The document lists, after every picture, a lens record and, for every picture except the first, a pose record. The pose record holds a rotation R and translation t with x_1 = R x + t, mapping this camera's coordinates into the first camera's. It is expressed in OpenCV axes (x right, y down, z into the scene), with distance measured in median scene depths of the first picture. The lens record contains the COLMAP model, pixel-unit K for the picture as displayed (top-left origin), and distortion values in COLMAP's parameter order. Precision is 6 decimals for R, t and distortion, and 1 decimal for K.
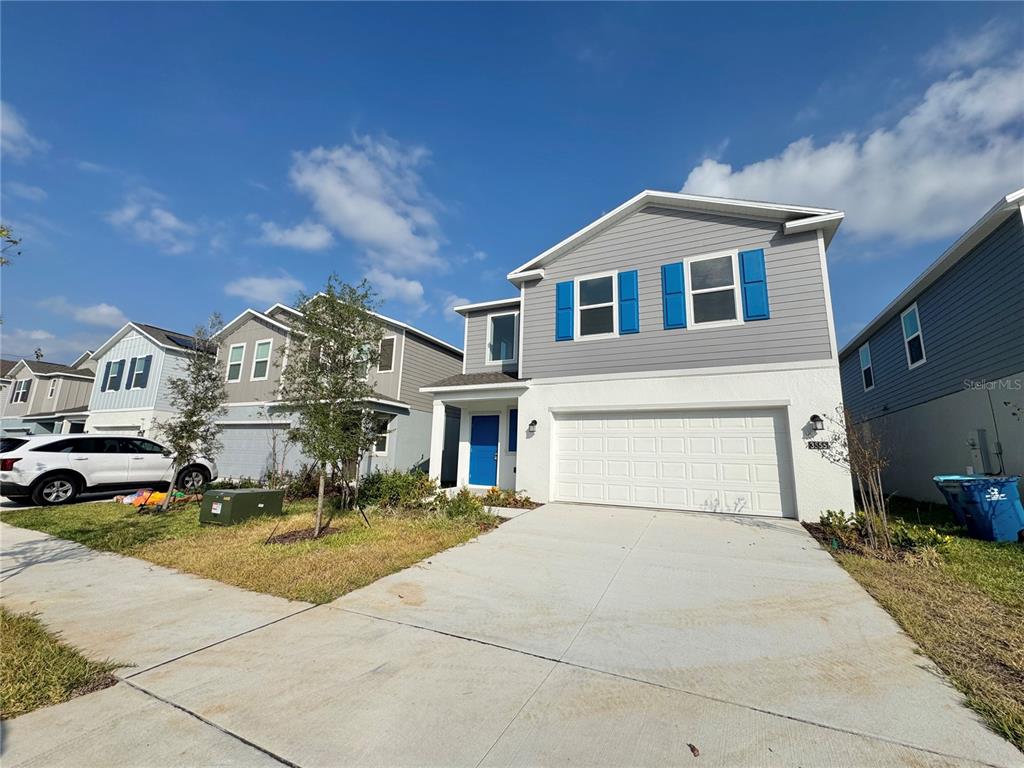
lens RADIAL K [[410.8, 0, 514.1], [0, 410.8, 383.2], [0, 0, 1]] dist [-0.001948, -0.000031]
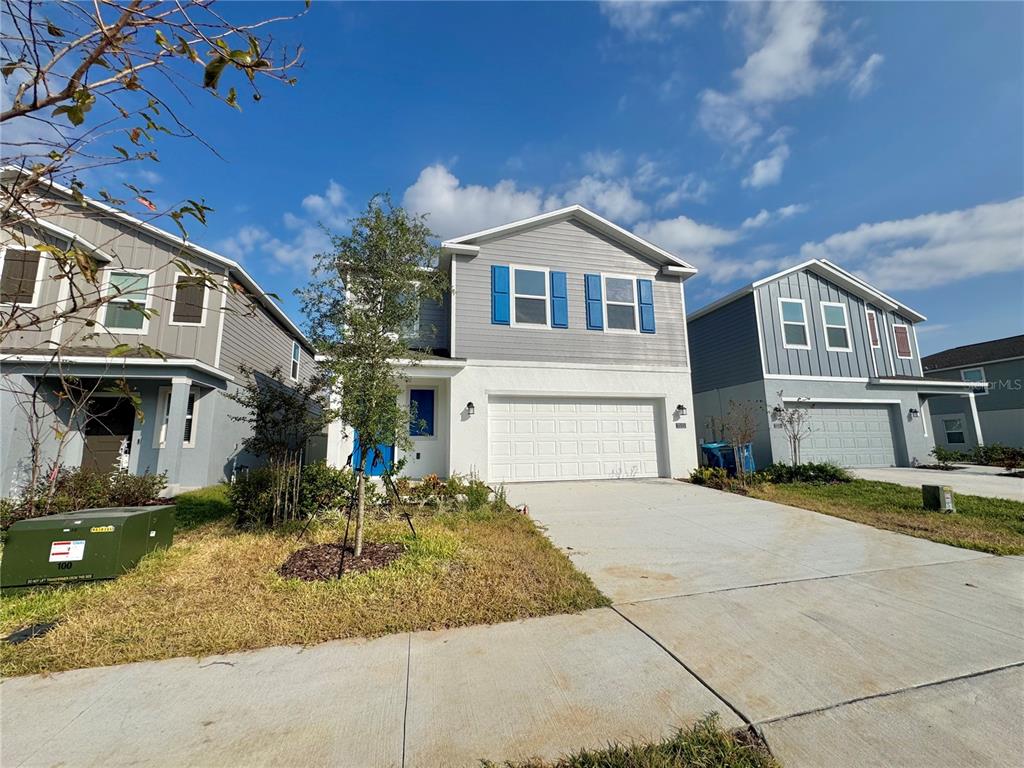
lens RADIAL K [[410.8, 0, 514.1], [0, 410.8, 383.2], [0, 0, 1]] dist [-0.001948, -0.000031]
pose [[0.769662, 0.061728, 0.635460, -0.502913], [-0.082043, 0.996626, 0.002559, 0.035865], [-0.633158, -0.054104, 0.772129, 0.201769]]
